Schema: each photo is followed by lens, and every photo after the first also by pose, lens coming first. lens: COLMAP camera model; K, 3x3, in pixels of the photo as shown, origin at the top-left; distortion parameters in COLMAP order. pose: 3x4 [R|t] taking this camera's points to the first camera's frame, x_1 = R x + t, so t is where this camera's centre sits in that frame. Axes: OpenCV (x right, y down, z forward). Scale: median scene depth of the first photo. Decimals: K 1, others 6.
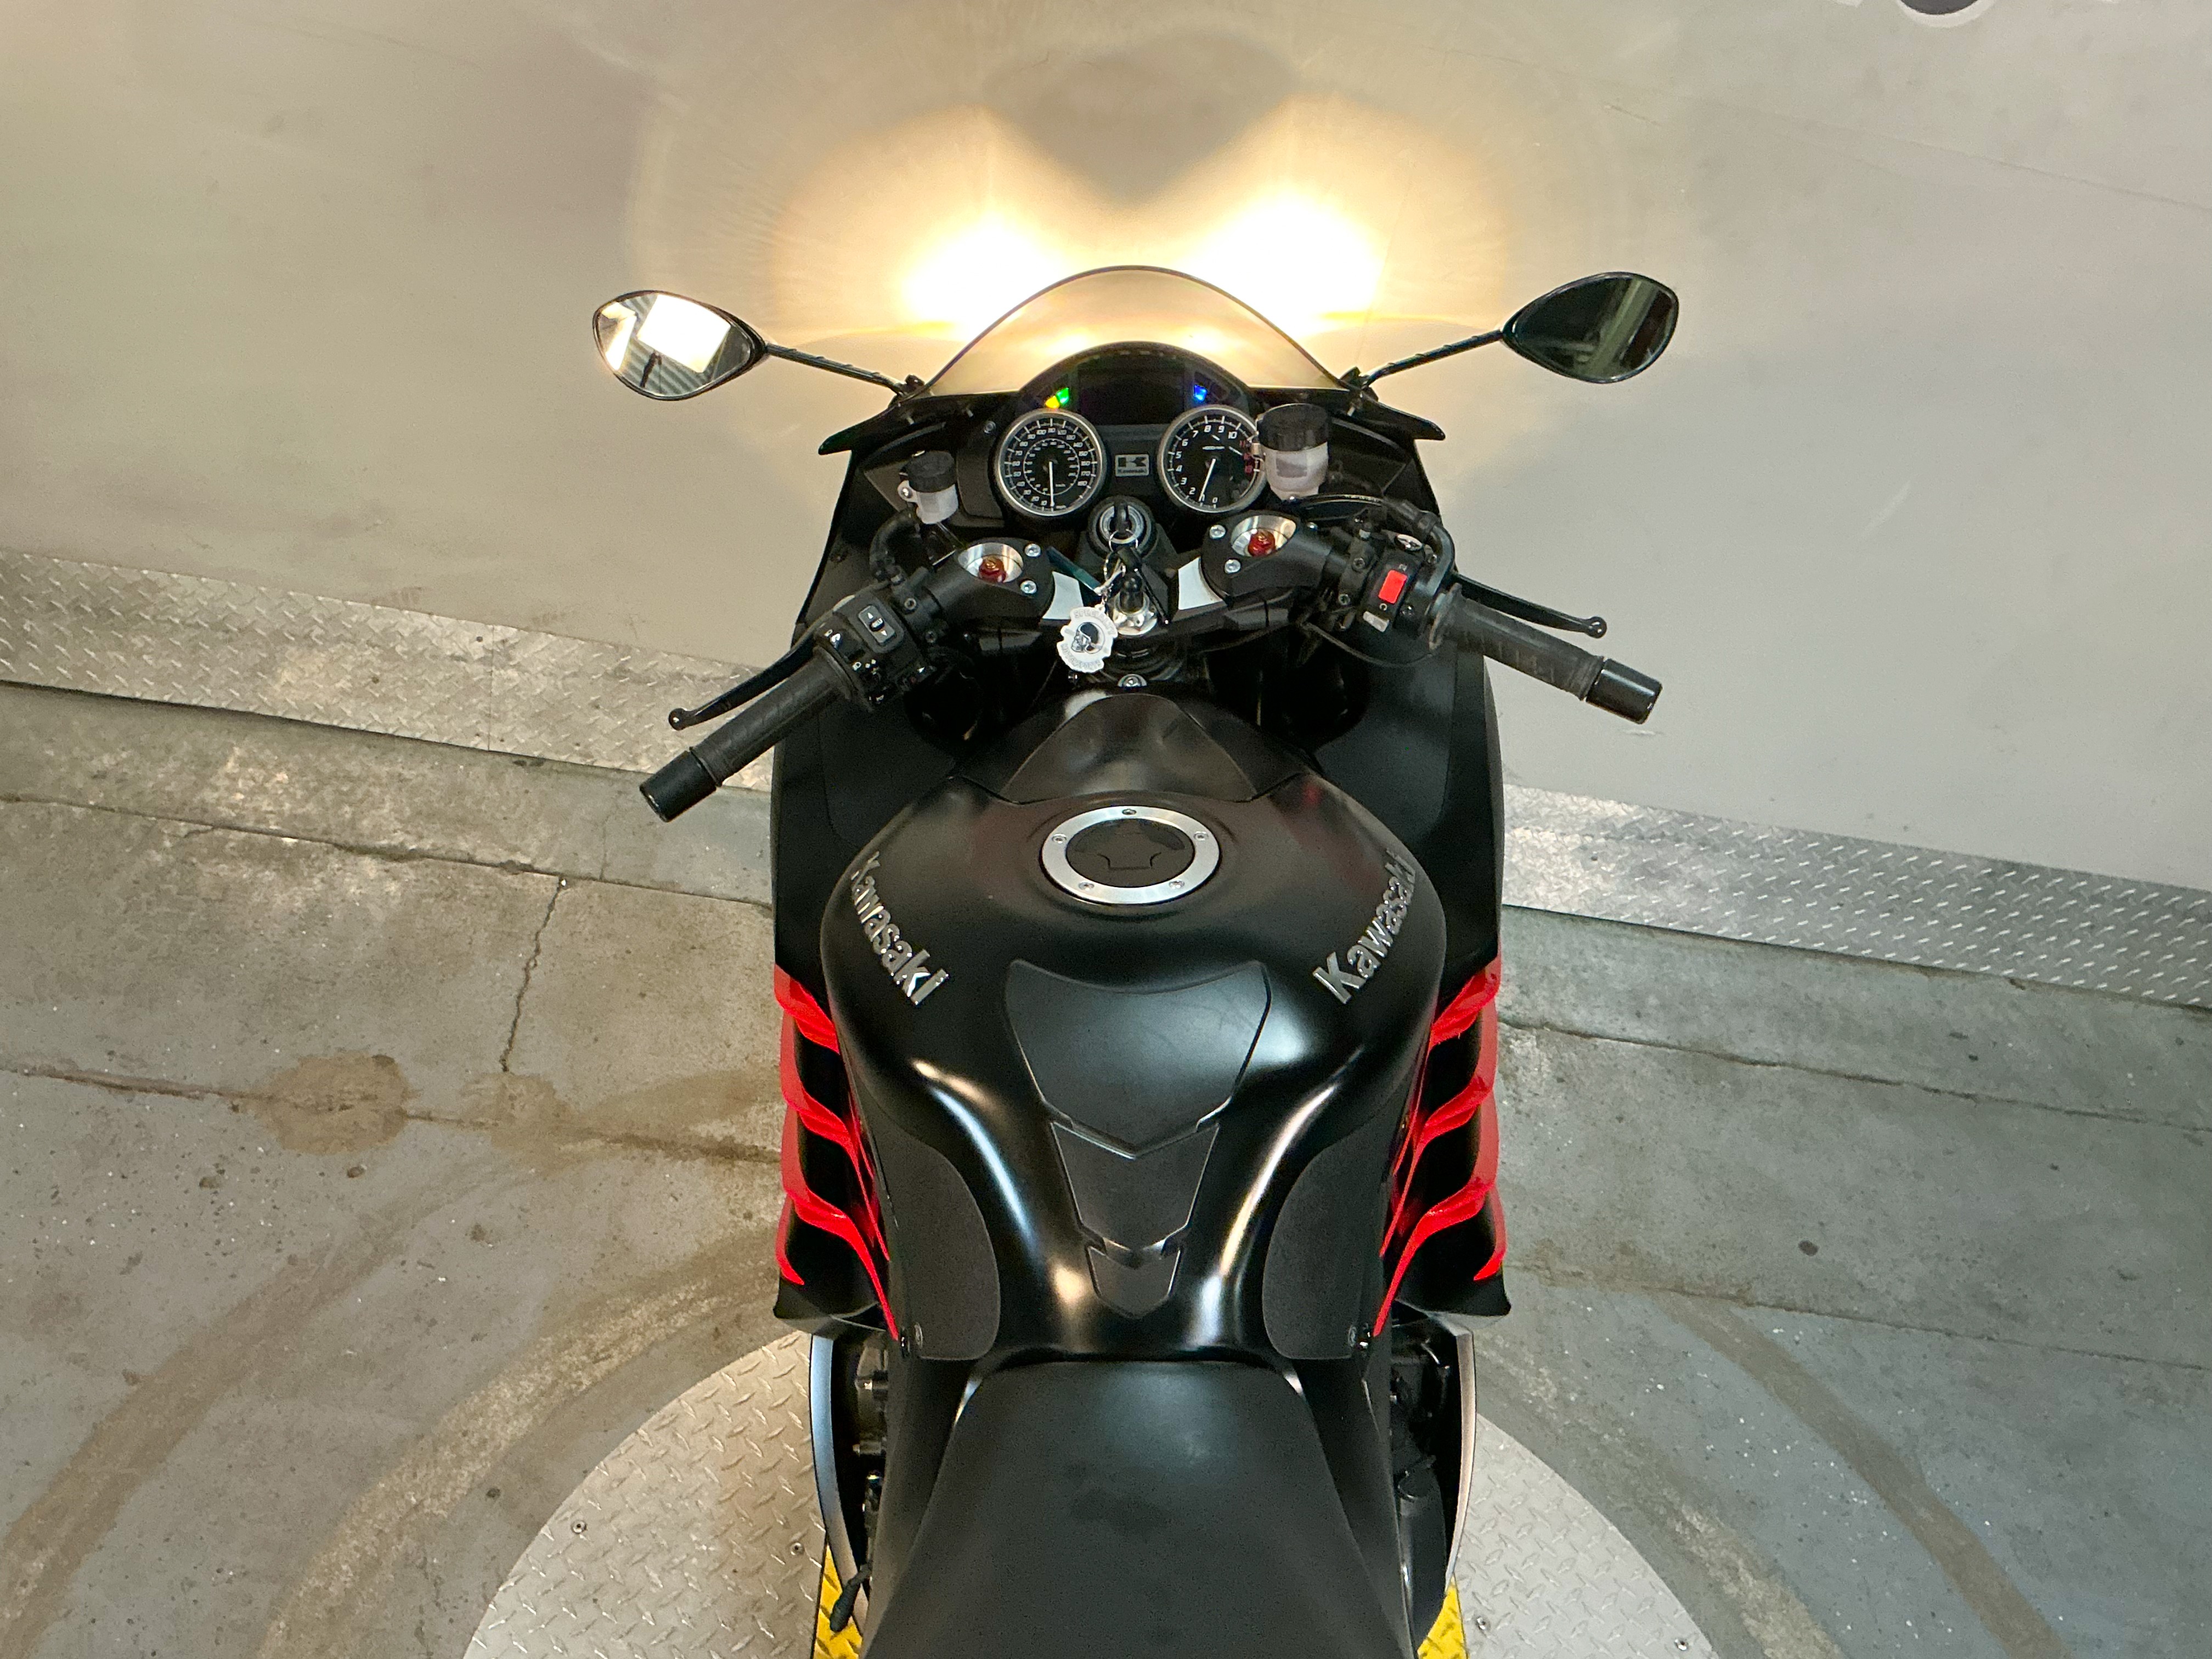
lens RADIAL K [[2188.4, 0, 1106.0], [0, 2188.4, 829.5], [0, 0, 1]] dist [0.166537, -0.480615]
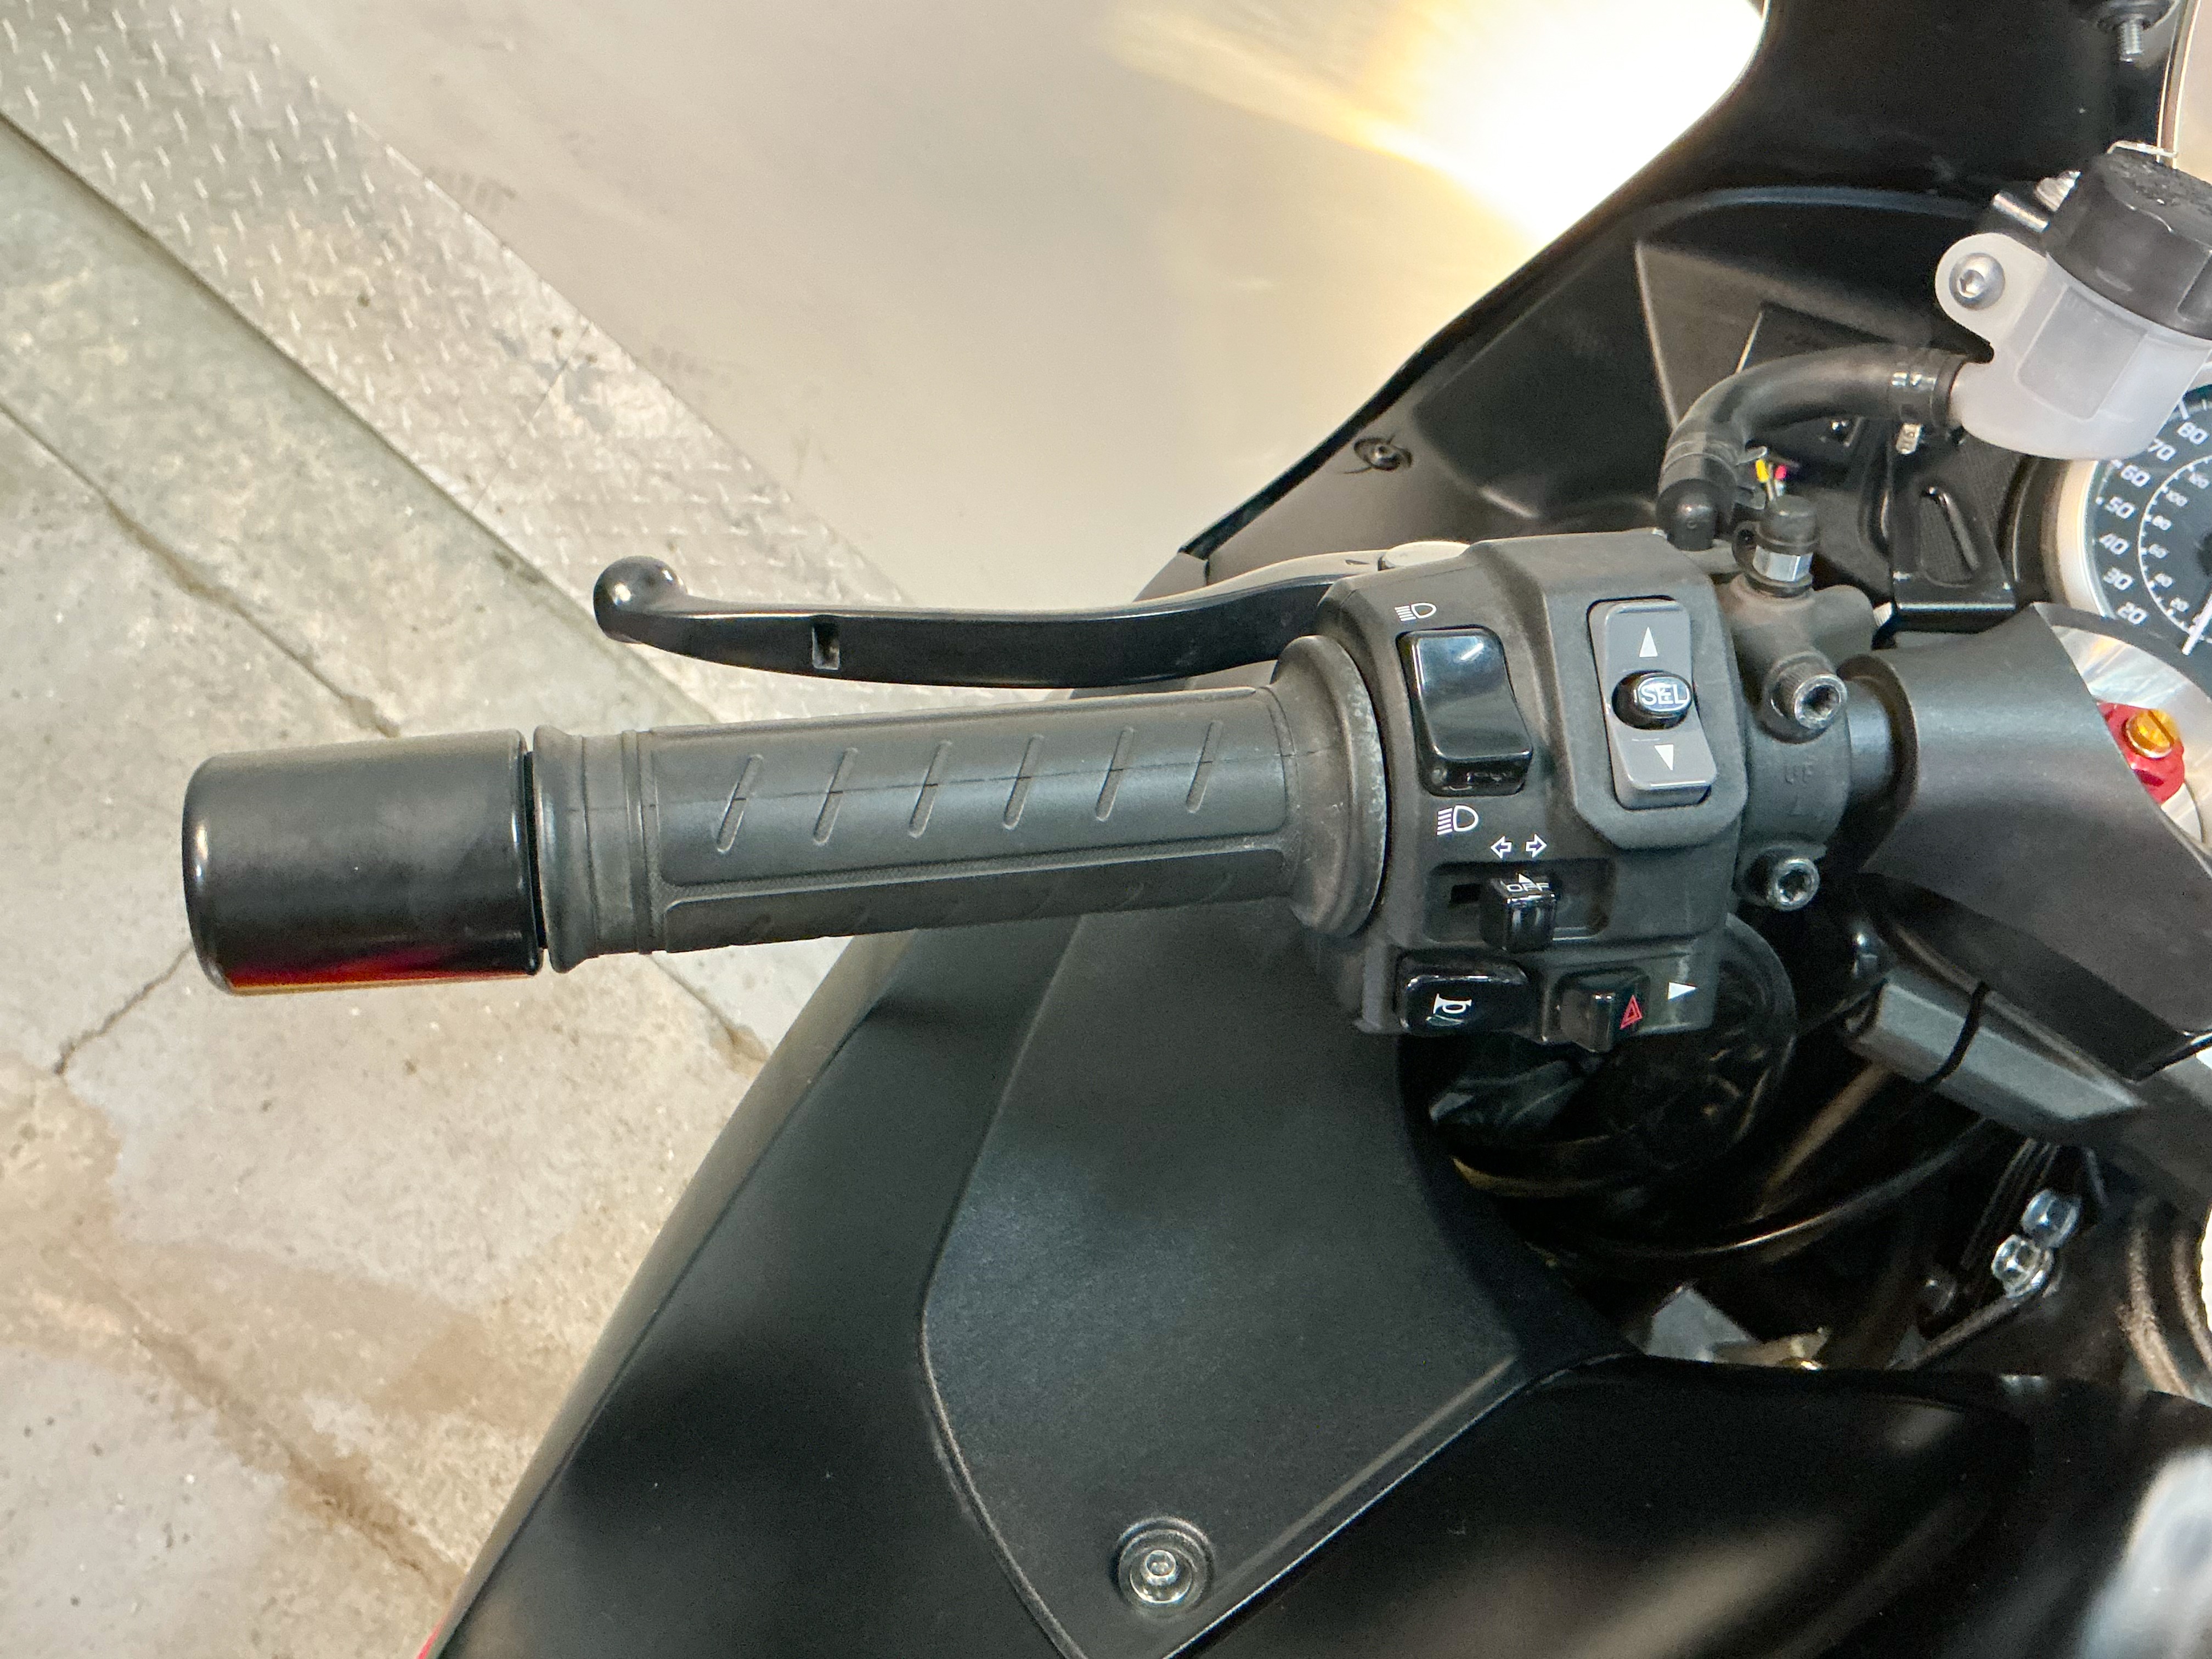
lens RADIAL K [[2279.4, 0, 1106.0], [0, 2279.4, 829.5], [0, 0, 1]] dist [0.136701, -0.368614]
pose [[0.846866, 0.529244, -0.052146, -0.114620], [-0.531499, 0.845634, -0.049117, -0.041207], [0.018101, 0.069311, 0.997431, 0.700907]]
